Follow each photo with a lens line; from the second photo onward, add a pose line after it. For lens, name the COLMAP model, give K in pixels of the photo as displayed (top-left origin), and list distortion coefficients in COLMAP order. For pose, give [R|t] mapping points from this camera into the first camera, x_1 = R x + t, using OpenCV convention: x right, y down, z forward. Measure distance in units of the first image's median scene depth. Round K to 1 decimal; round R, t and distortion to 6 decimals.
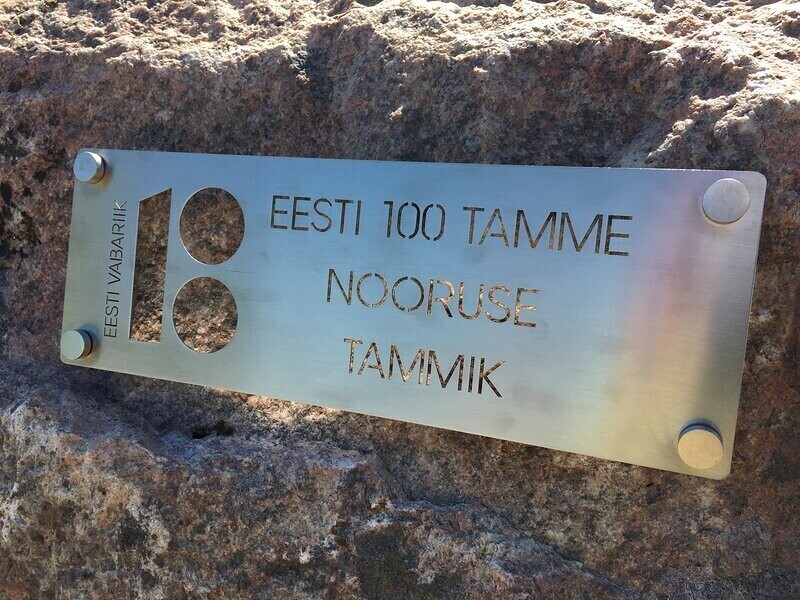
lens RADIAL K [[671.1, 0, 399.2], [0, 671.1, 298.8], [0, 0, 1]] dist [0.035786, -0.004378]
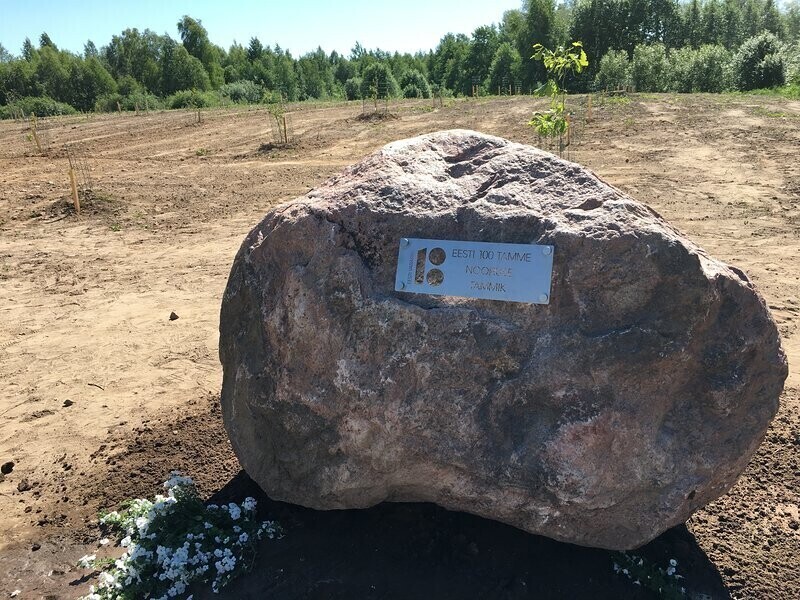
lens RADIAL K [[671.1, 0, 400.8], [0, 671.1, 301.0], [0, 0, 1]] dist [0.035786, -0.004378]
pose [[0.999490, 0.015425, -0.027964, -0.387085], [-0.018066, 0.995138, -0.096818, 0.585832], [0.026335, 0.097274, 0.994909, -3.193382]]
